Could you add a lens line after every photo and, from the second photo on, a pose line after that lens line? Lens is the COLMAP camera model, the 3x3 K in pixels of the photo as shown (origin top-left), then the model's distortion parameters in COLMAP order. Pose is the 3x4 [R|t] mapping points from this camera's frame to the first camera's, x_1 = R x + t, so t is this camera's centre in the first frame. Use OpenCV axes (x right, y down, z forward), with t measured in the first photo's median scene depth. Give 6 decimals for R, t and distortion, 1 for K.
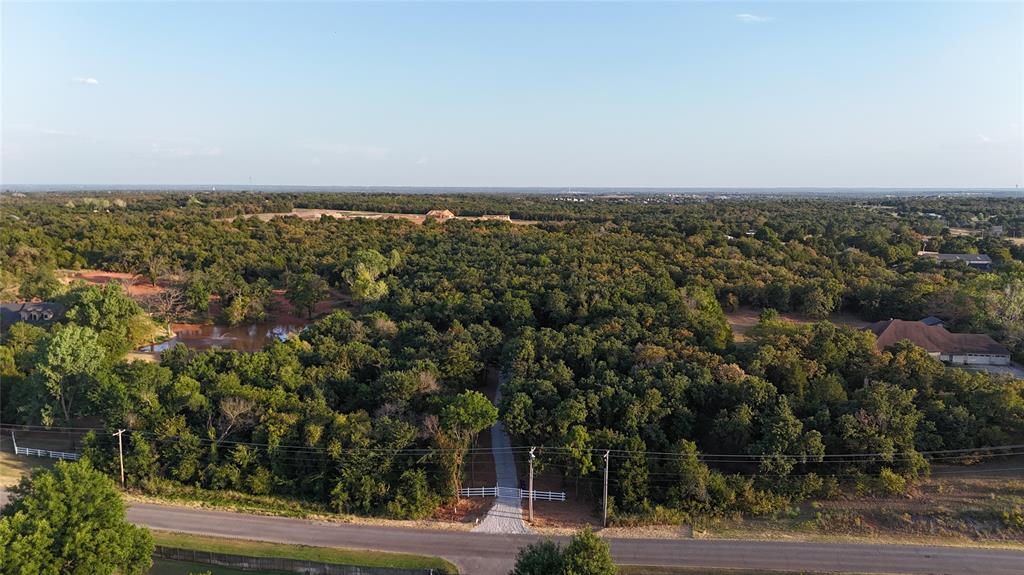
lens RADIAL K [[746.1, 0, 517.0], [0, 746.1, 287.1], [0, 0, 1]] dist [0.071389, -0.065528]
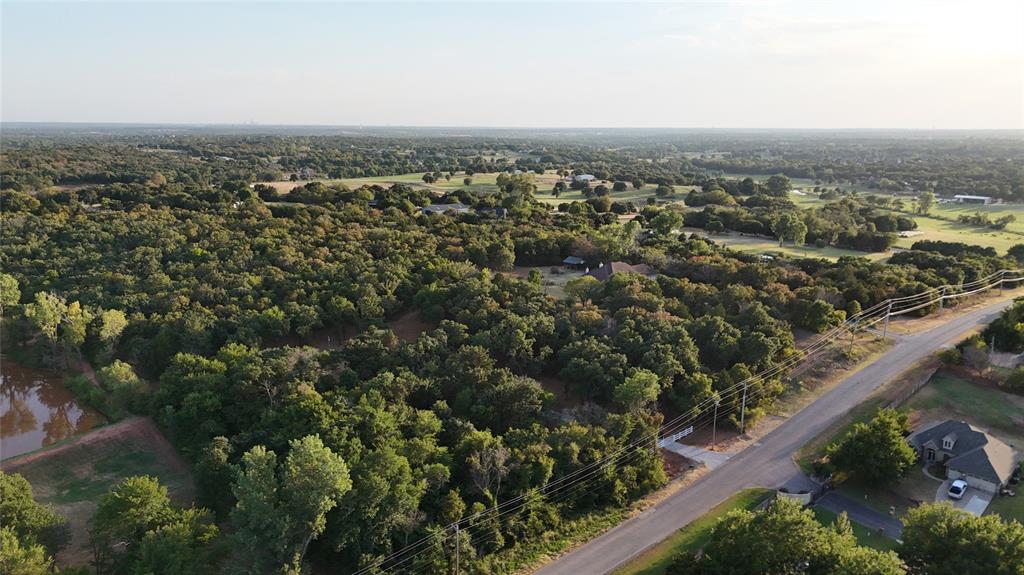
lens RADIAL K [[746.1, 0, 511.5], [0, 746.1, 284.7], [0, 0, 1]] dist [0.071389, -0.065528]
pose [[0.570743, -0.165764, 0.804223, -1.063944], [0.100969, 0.986147, 0.131606, -0.164290], [-0.814897, 0.006088, 0.579573, 0.459469]]
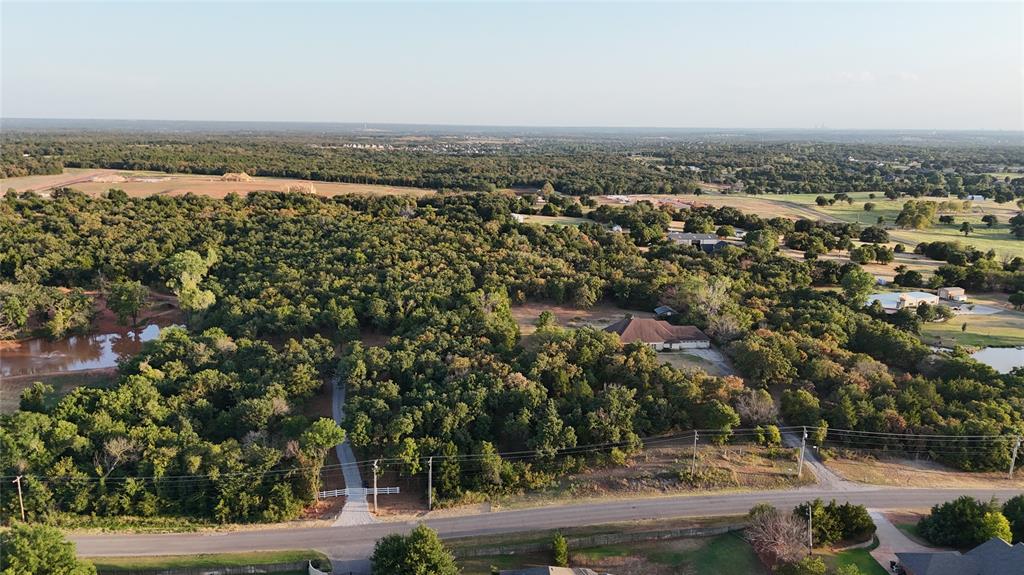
lens RADIAL K [[746.1, 0, 510.8], [0, 746.1, 286.8], [0, 0, 1]] dist [0.071389, -0.065528]
pose [[0.967178, -0.046563, 0.249799, -0.059058], [0.026138, 0.996083, 0.084472, -0.182038], [-0.252754, -0.075170, 0.964606, -0.309809]]
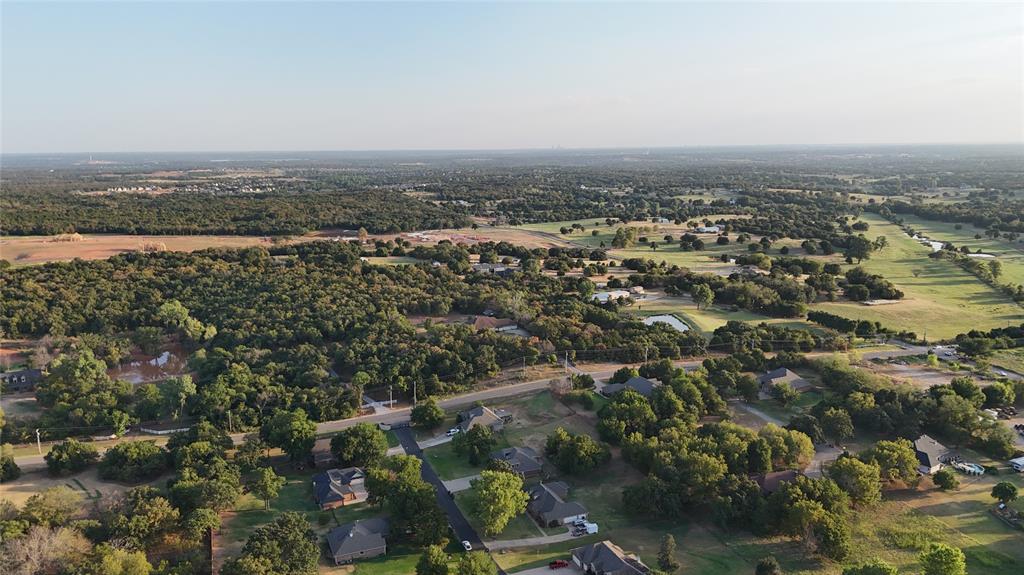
lens RADIAL K [[746.1, 0, 513.9], [0, 746.1, 286.5], [0, 0, 1]] dist [0.071389, -0.065528]
pose [[0.834908, -0.113450, 0.538571, -1.008585], [0.087988, 0.993453, 0.072870, -0.316131], [-0.543312, -0.013453, 0.839423, -1.590643]]
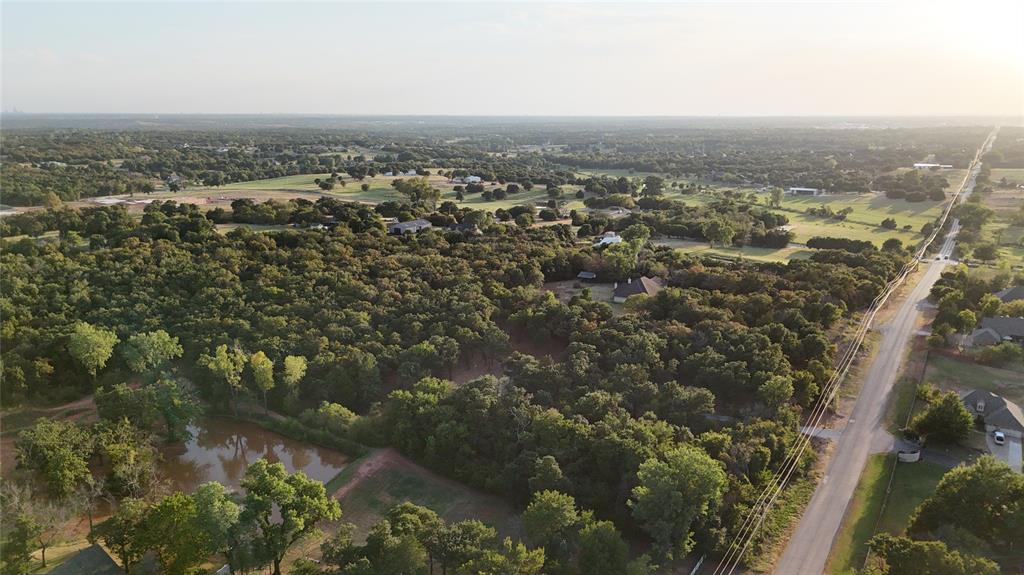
lens RADIAL K [[746.1, 0, 519.3], [0, 746.1, 289.8], [0, 0, 1]] dist [0.071389, -0.065528]
pose [[0.357363, -0.210679, 0.909893, -1.617928], [0.121749, 0.976421, 0.178266, -0.377753], [-0.925996, 0.047073, 0.374587, 0.905621]]
